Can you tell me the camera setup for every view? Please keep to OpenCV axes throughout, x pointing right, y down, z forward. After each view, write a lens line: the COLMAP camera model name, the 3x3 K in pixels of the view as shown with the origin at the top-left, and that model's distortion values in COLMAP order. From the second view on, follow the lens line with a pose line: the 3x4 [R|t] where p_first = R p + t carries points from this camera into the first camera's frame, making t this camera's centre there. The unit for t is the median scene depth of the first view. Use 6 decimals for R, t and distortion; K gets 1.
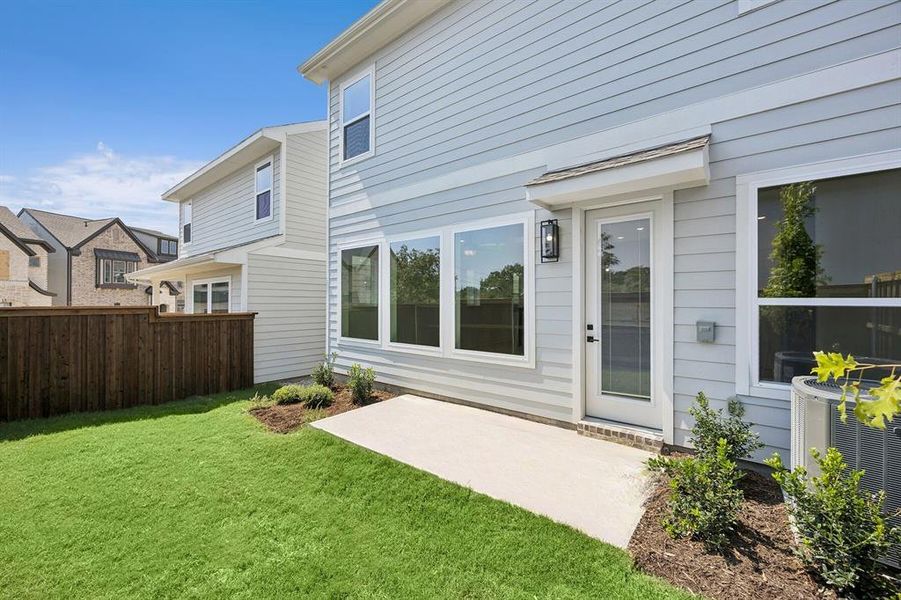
lens RADIAL K [[348.7, 0, 446.6], [0, 348.7, 303.8], [0, 0, 1]] dist [0.001828, 0.000021]
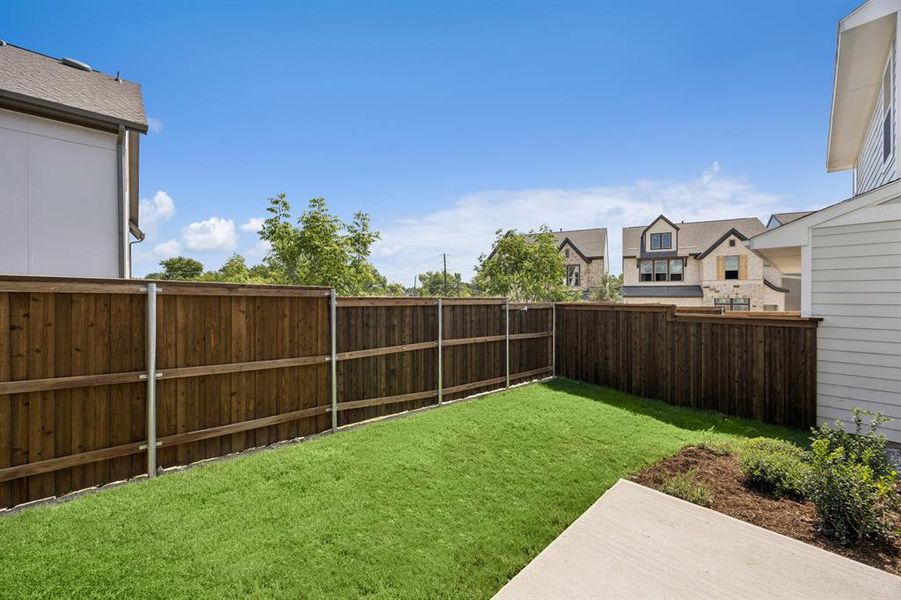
lens RADIAL K [[348.7, 0, 447.6], [0, 348.7, 298.7], [0, 0, 1]] dist [0.001828, 0.000021]
pose [[-0.149868, 0.005160, -0.988693, 0.229300], [-0.005300, 0.999968, 0.006022, -0.012923], [0.988692, 0.006143, -0.149836, 0.502707]]
